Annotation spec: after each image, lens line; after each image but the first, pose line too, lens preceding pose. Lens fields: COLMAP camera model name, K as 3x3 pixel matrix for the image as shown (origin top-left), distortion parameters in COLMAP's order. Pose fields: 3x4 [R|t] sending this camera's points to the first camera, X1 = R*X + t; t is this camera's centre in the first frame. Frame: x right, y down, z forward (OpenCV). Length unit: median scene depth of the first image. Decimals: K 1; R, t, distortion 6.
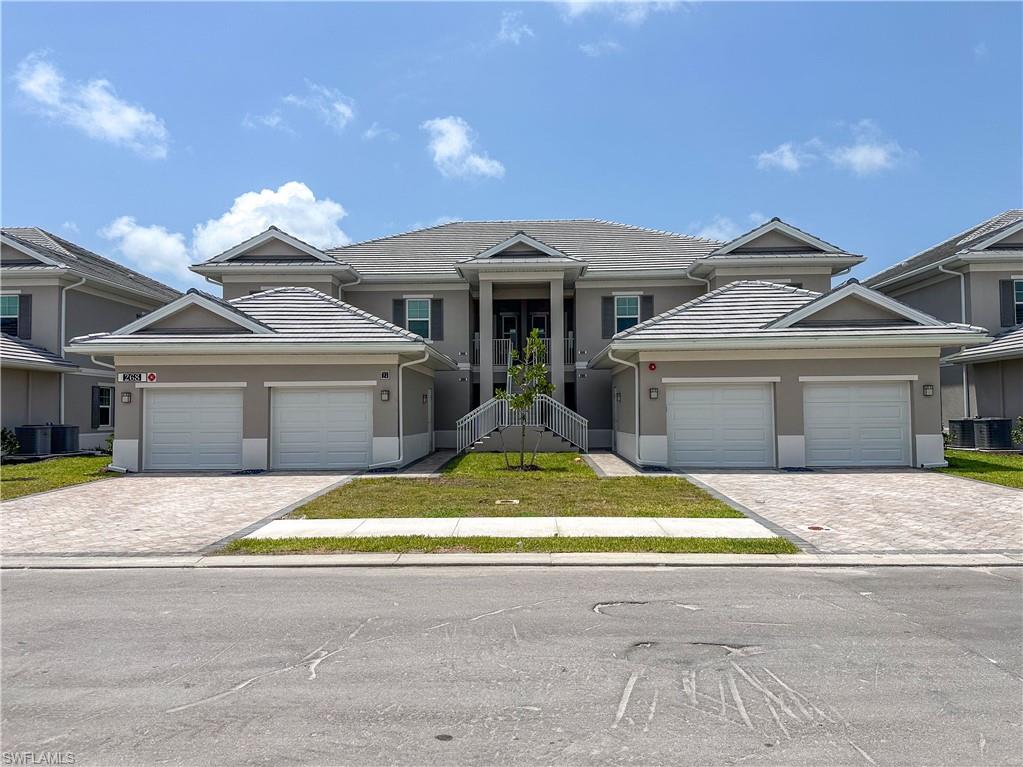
lens RADIAL K [[716.2, 0, 511.5], [0, 716.2, 383.5], [0, 0, 1]] dist [0.085187, -0.128047]
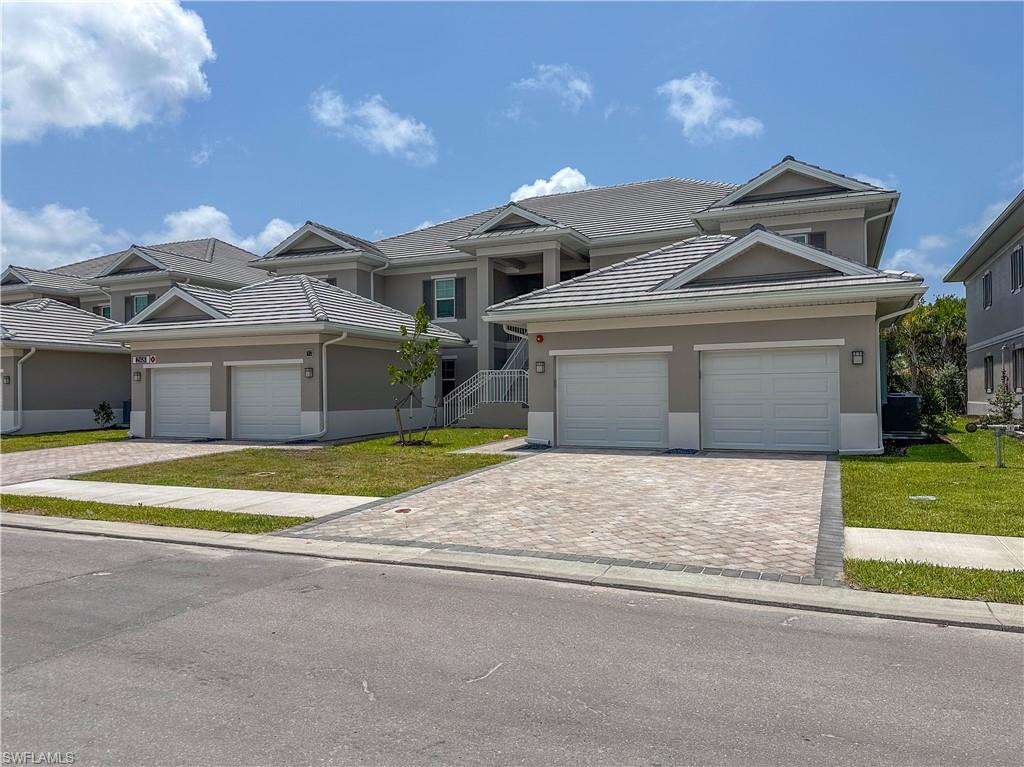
lens RADIAL K [[716.9, 0, 512.0], [0, 716.9, 383.5], [0, 0, 1]] dist [0.085187, -0.128047]
pose [[0.924762, -0.005918, -0.380501, 0.399676], [0.017106, 0.999515, 0.026028, 0.007994], [0.380162, -0.030578, 0.924414, 0.092656]]
